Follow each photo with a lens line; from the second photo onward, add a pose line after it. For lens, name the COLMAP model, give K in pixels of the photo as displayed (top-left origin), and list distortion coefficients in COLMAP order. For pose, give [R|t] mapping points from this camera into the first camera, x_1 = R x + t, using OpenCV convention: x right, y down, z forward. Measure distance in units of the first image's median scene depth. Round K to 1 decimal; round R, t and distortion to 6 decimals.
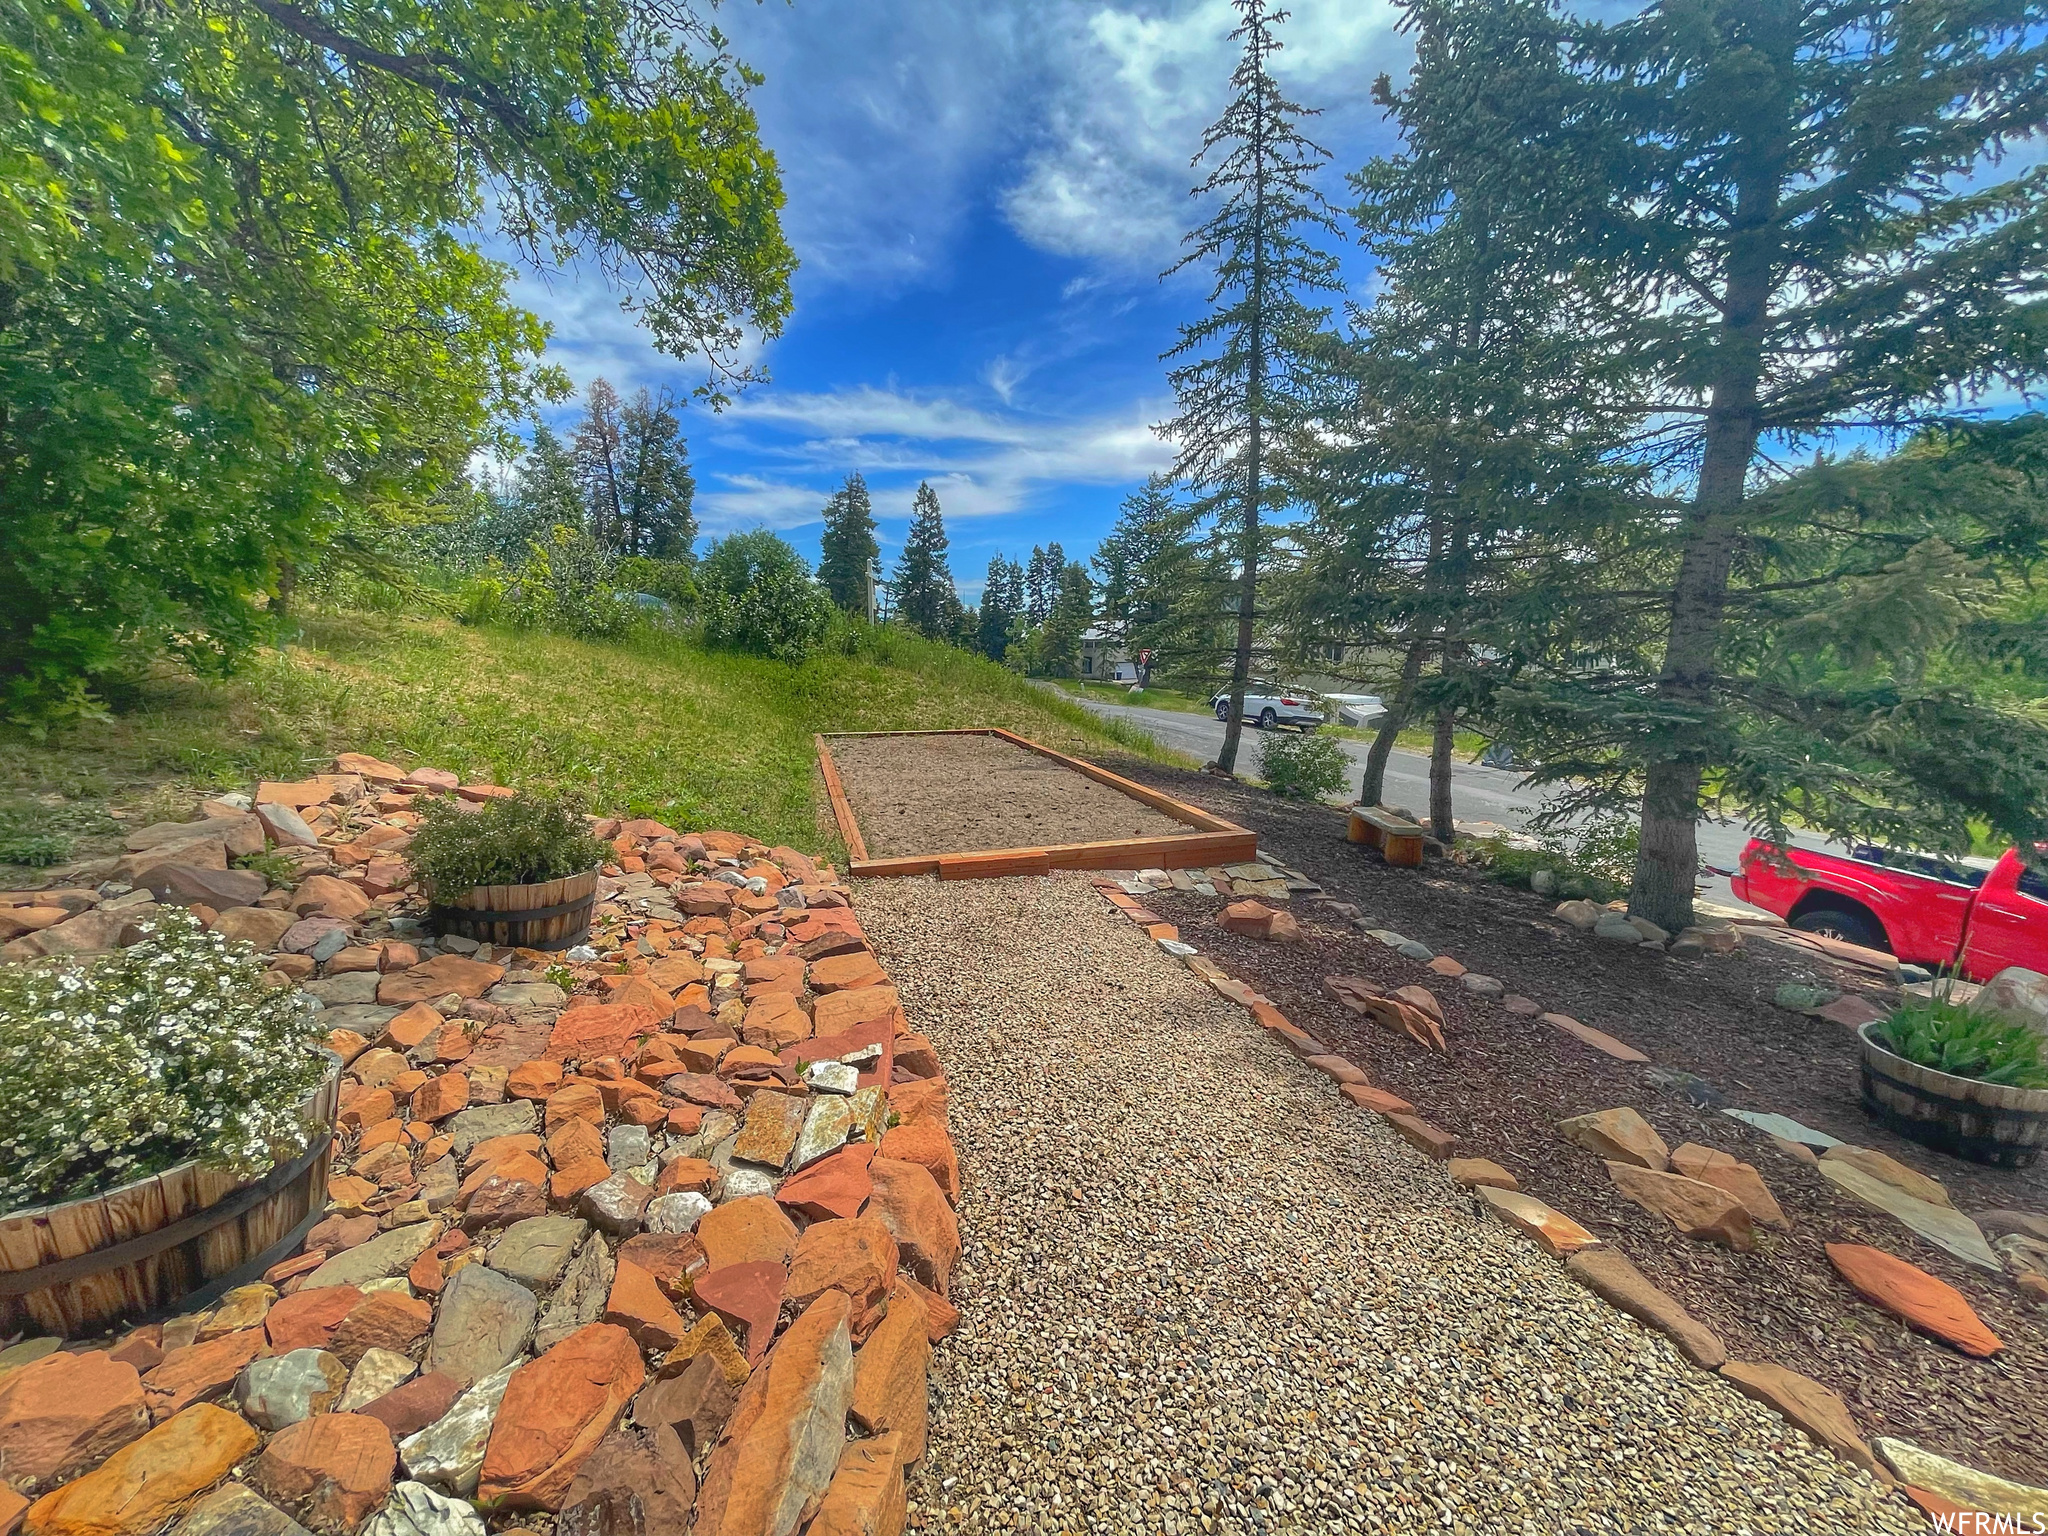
lens RADIAL K [[821.7, 0, 1021.4], [0, 821.7, 766.8], [0, 0, 1]] dist [-0.000855, -0.000041]
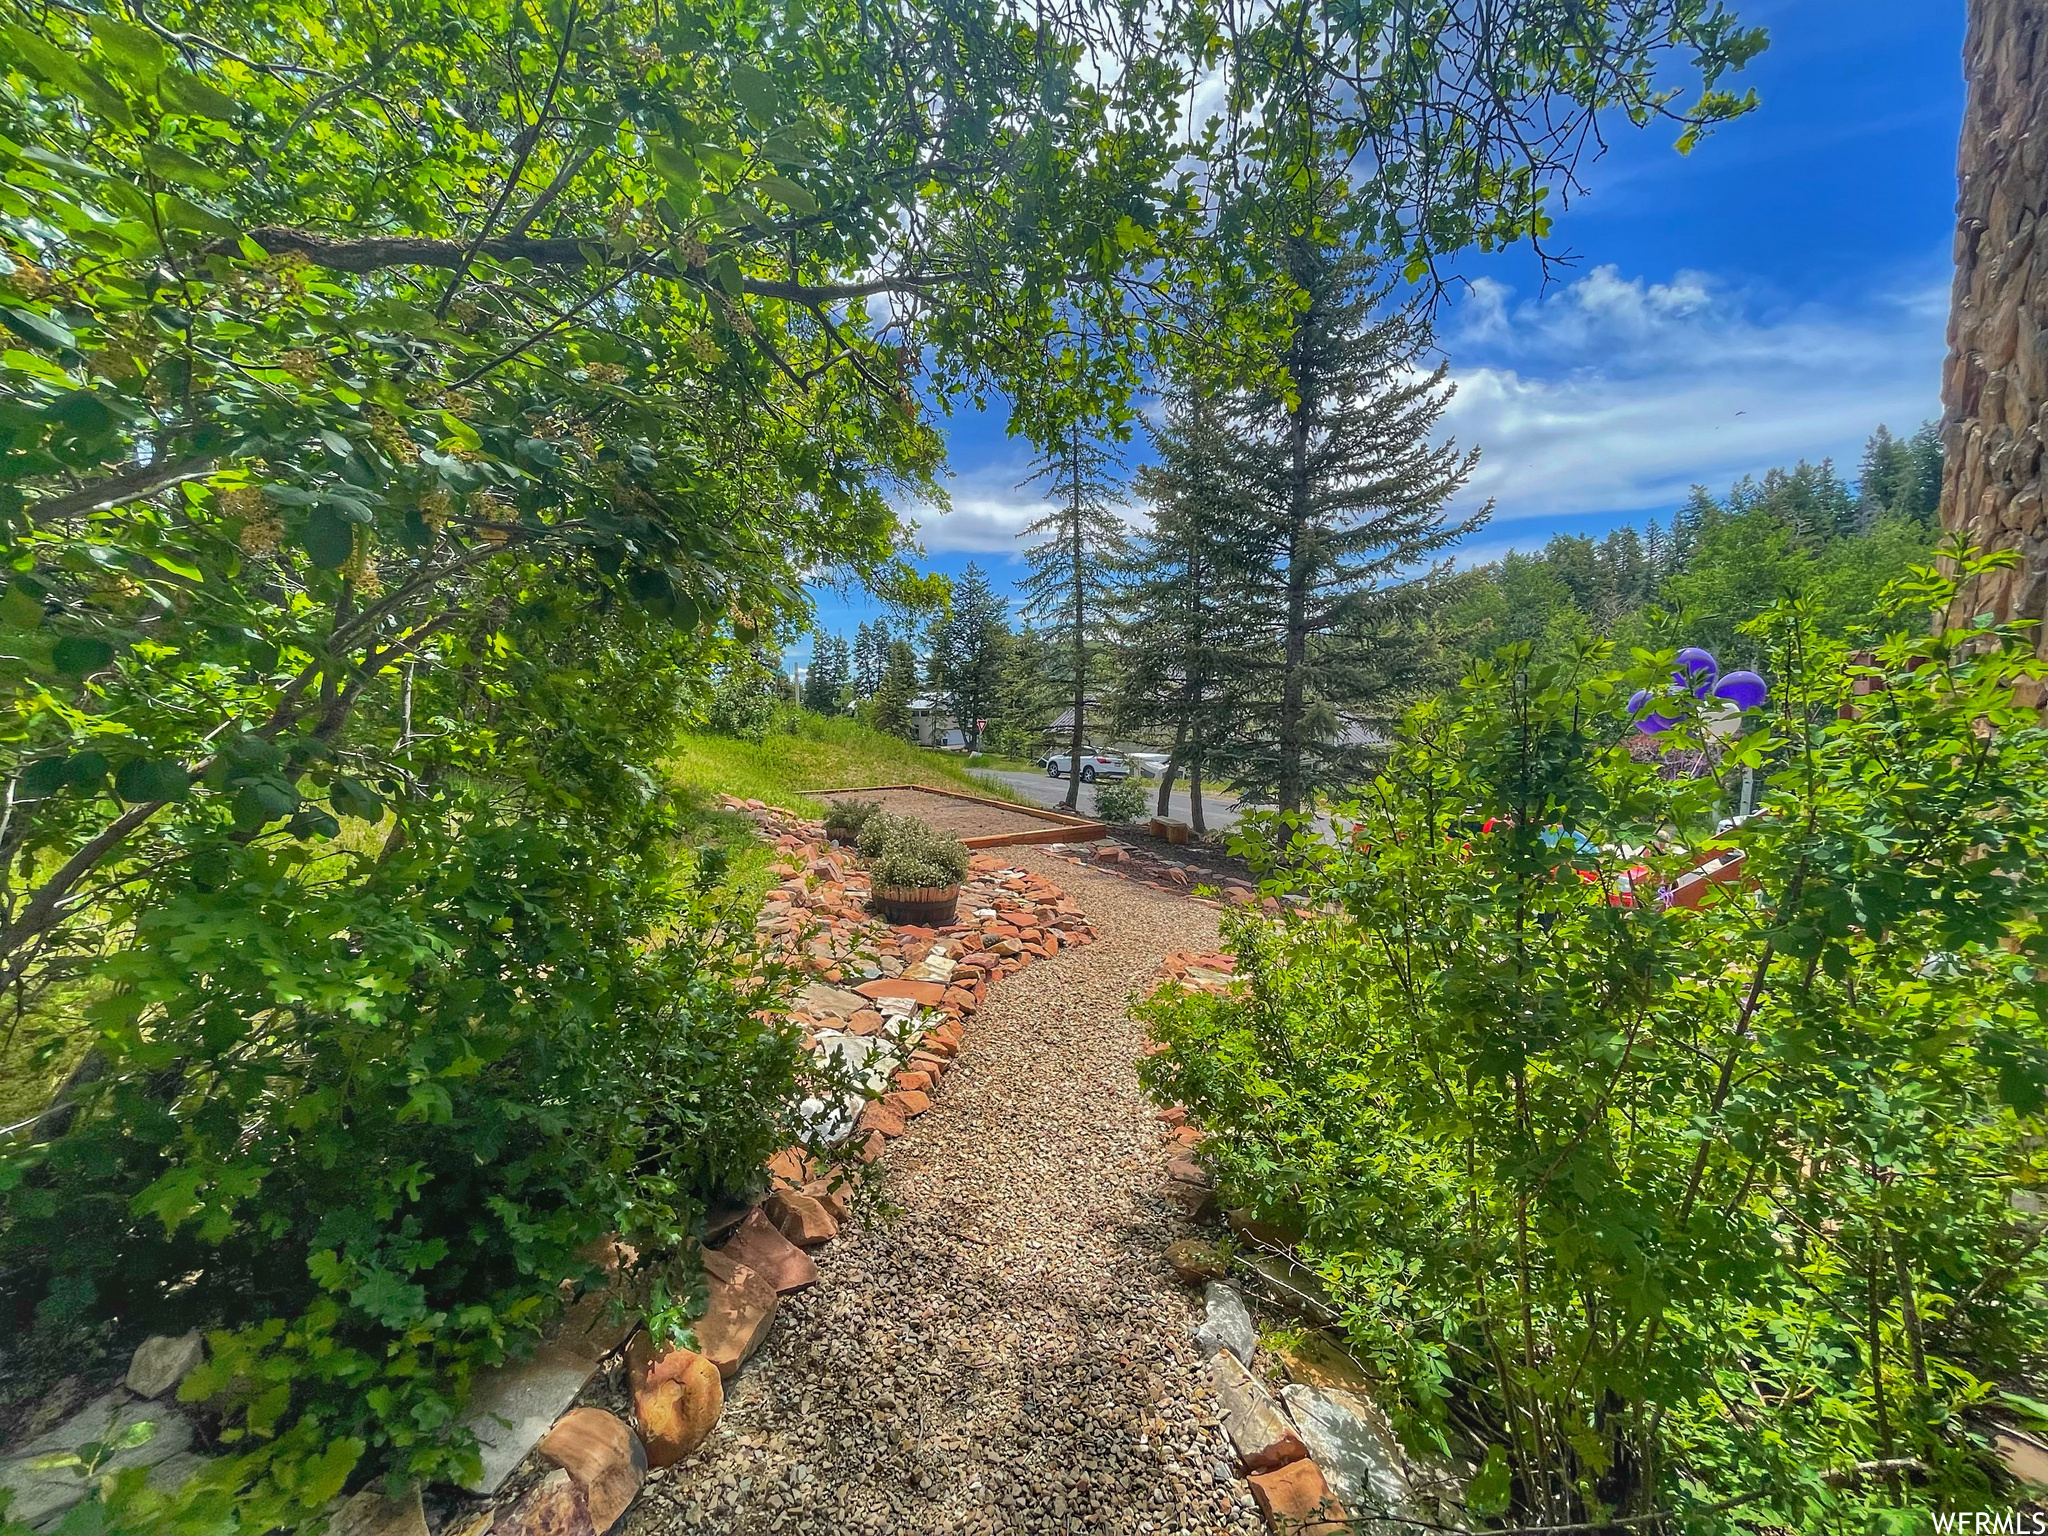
lens RADIAL K [[821.7, 0, 1025.7], [0, 821.7, 769.2], [0, 0, 1]] dist [-0.000855, -0.000041]
pose [[0.973003, -0.030265, 0.228799, -0.070874], [0.047625, 0.996357, -0.070741, 0.015731], [-0.225824, 0.079727, 0.970900, -0.180501]]
